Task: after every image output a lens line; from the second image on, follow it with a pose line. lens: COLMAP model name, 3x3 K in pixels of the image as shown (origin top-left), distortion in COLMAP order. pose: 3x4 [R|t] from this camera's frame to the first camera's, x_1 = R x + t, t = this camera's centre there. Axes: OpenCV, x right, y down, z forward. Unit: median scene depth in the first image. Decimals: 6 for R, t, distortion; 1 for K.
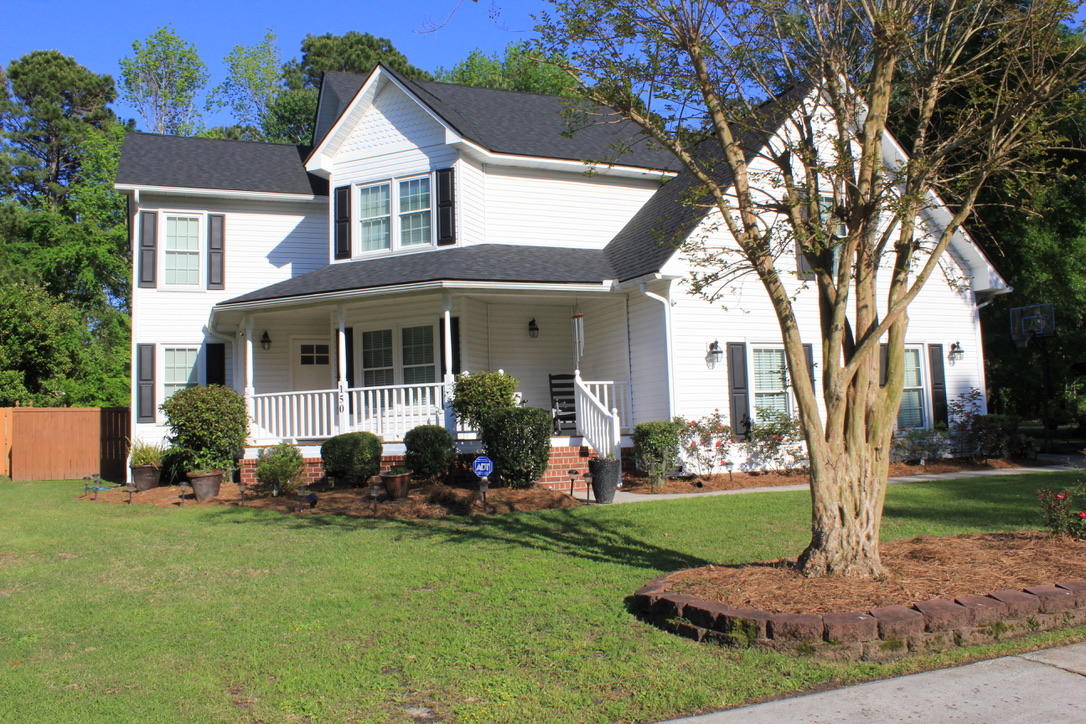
lens RADIAL K [[933.4, 0, 543.0], [0, 933.4, 362.0], [0, 0, 1]] dist [-0.166459, 0.169720]
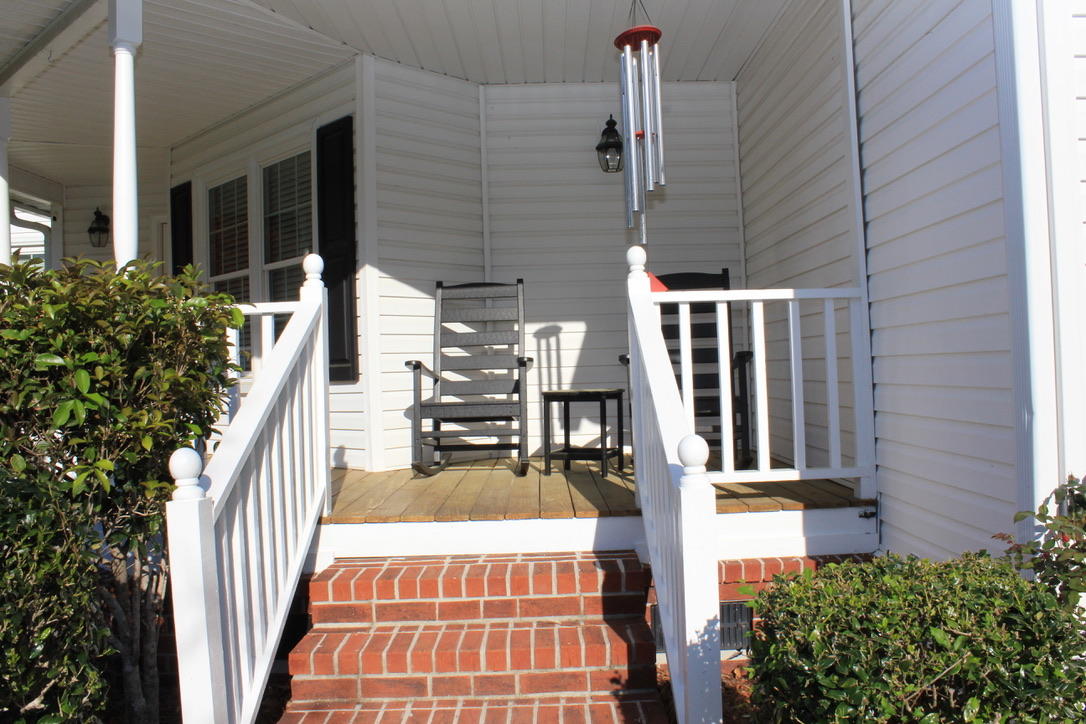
lens RADIAL K [[933.4, 0, 543.0], [0, 933.4, 362.0], [0, 0, 1]] dist [-0.166459, 0.169720]
pose [[0.924246, 0.001099, -0.381796, 0.098469], [0.031830, 0.996293, 0.079920, 0.016794], [0.380469, -0.086018, 0.920785, 0.680356]]
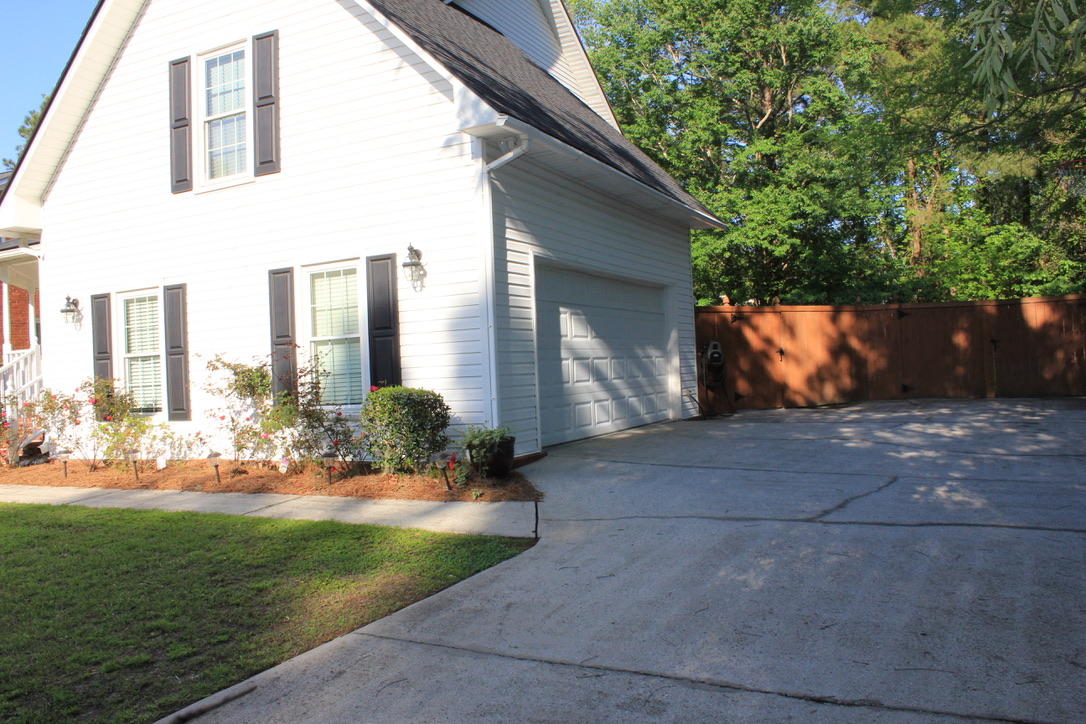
lens RADIAL K [[933.4, 0, 543.0], [0, 933.4, 362.0], [0, 0, 1]] dist [-0.166459, 0.169720]
pose [[0.652008, -0.005361, -0.758193, 0.901696], [0.094184, 0.992803, 0.073974, 0.012414], [0.752339, -0.119642, 0.647820, 0.679310]]
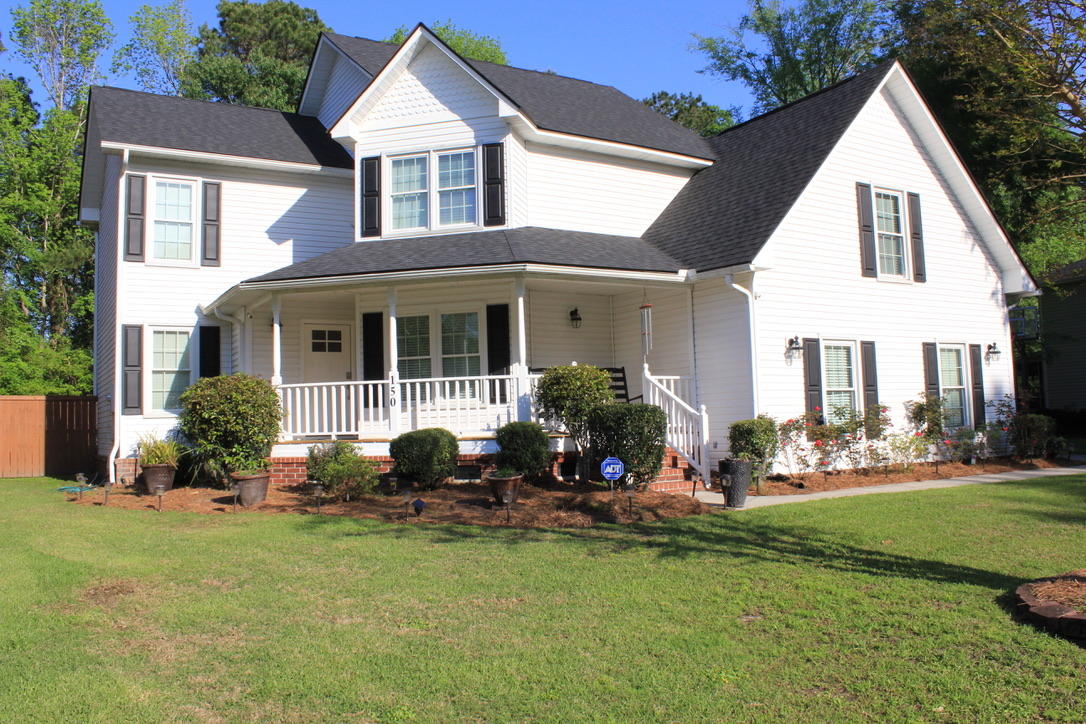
lens RADIAL K [[933.4, 0, 543.0], [0, 933.4, 362.0], [0, 0, 1]] dist [-0.166459, 0.169720]
pose [[0.988337, 0.018280, 0.151182, -0.188127], [-0.019646, 0.999779, 0.007542, 0.001618], [-0.151011, -0.010424, 0.988477, 0.074838]]
